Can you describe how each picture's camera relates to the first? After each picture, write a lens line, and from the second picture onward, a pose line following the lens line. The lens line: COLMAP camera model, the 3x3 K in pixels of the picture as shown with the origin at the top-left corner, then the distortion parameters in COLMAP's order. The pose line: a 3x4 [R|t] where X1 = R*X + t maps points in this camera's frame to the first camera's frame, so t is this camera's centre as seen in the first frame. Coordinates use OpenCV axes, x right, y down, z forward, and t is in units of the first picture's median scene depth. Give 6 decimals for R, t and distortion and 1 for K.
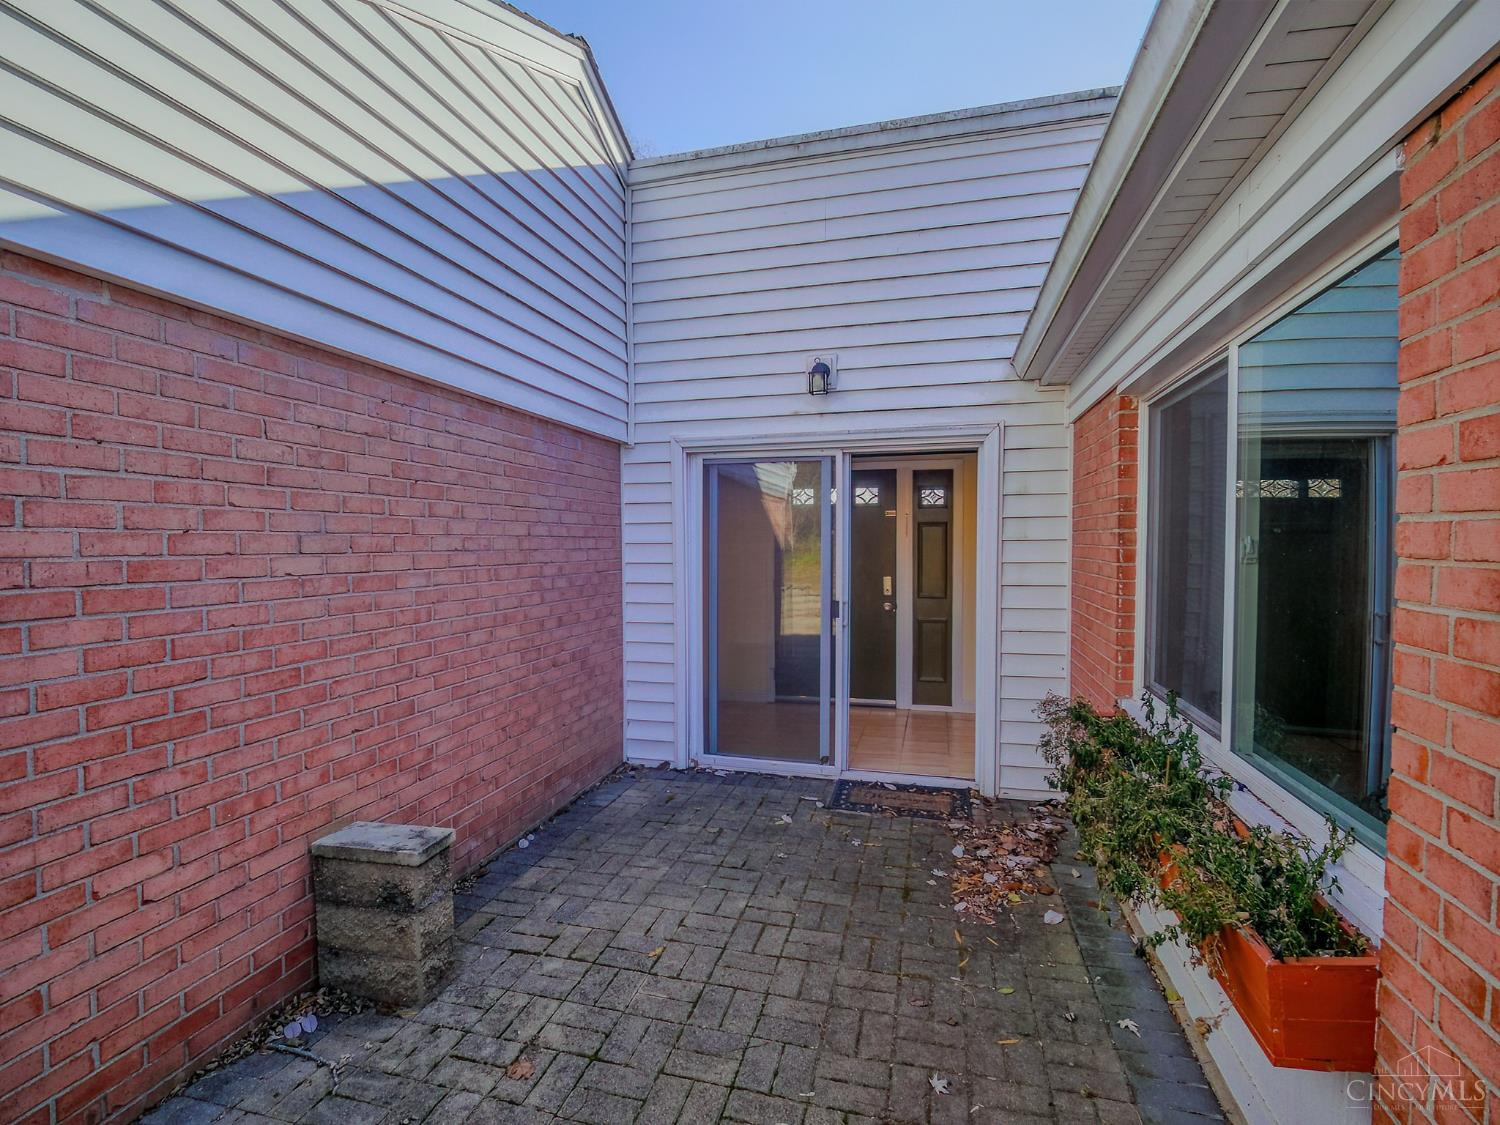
lens RADIAL K [[687.5, 0, 746.5], [0, 687.5, 564.2], [0, 0, 1]] dist [-0.003825, -0.000576]
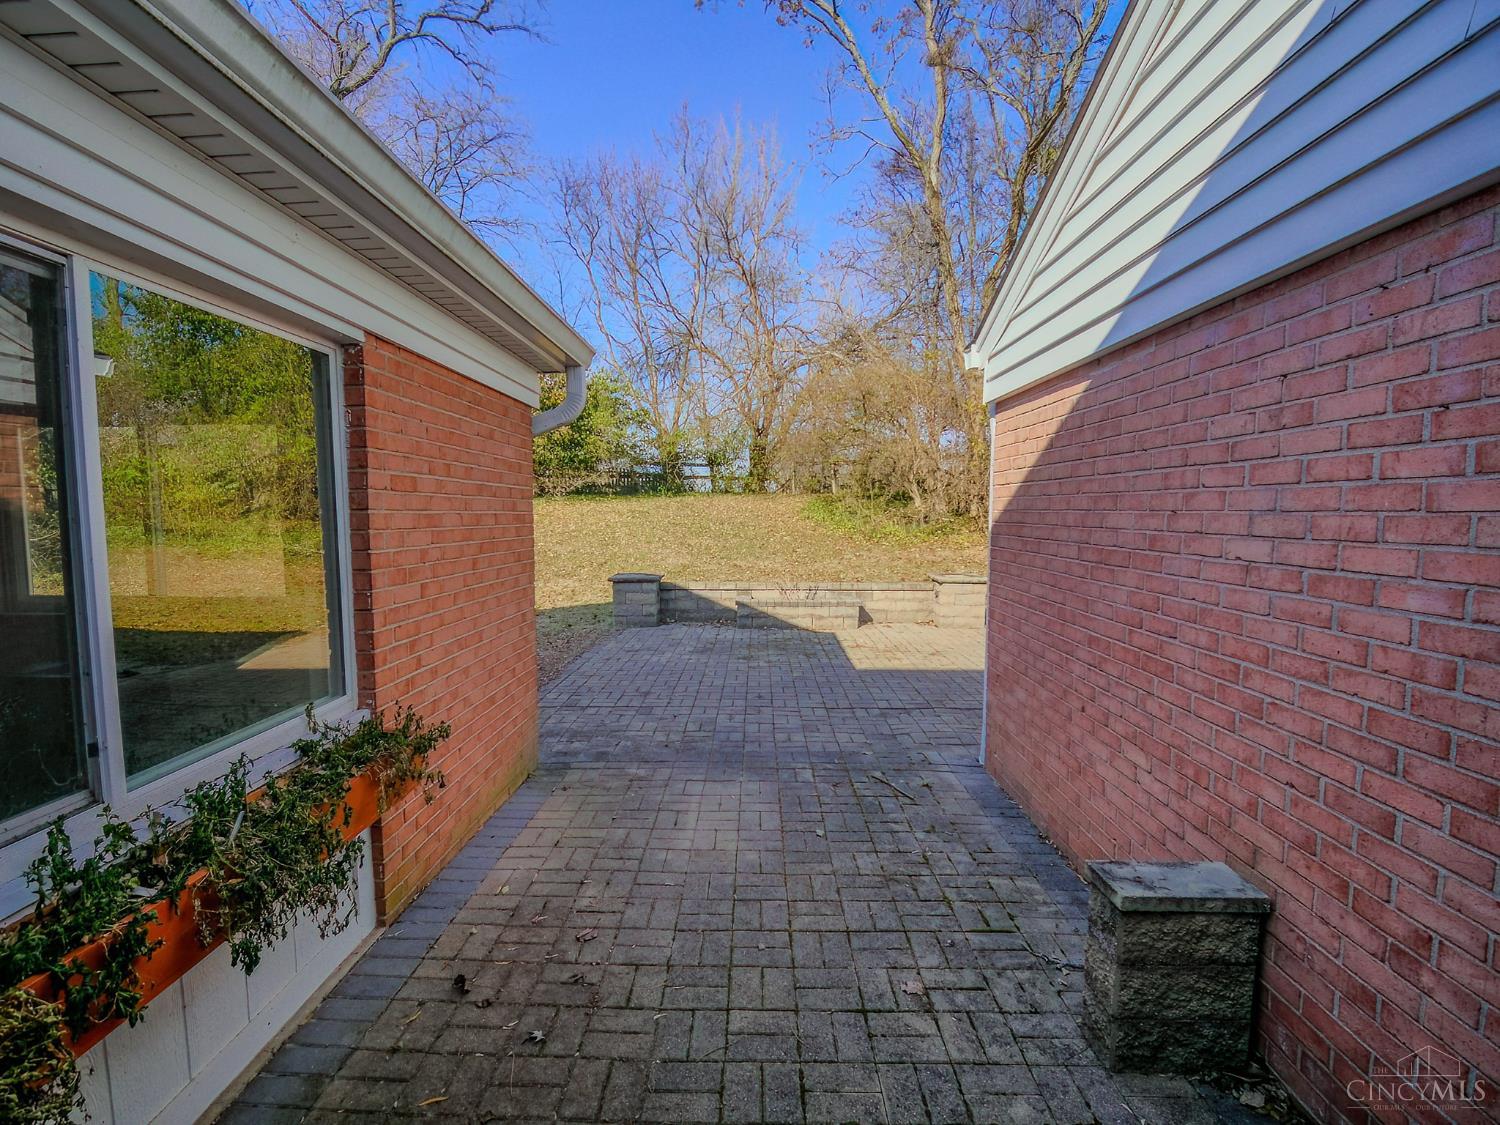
lens RADIAL K [[687.5, 0, 736.5], [0, 687.5, 562.8], [0, 0, 1]] dist [-0.003825, -0.000576]
pose [[-0.971282, 0.020332, -0.237060, 0.183878], [-0.005058, 0.994353, 0.106005, -0.071169], [0.237877, 0.104160, -0.965694, 1.709995]]
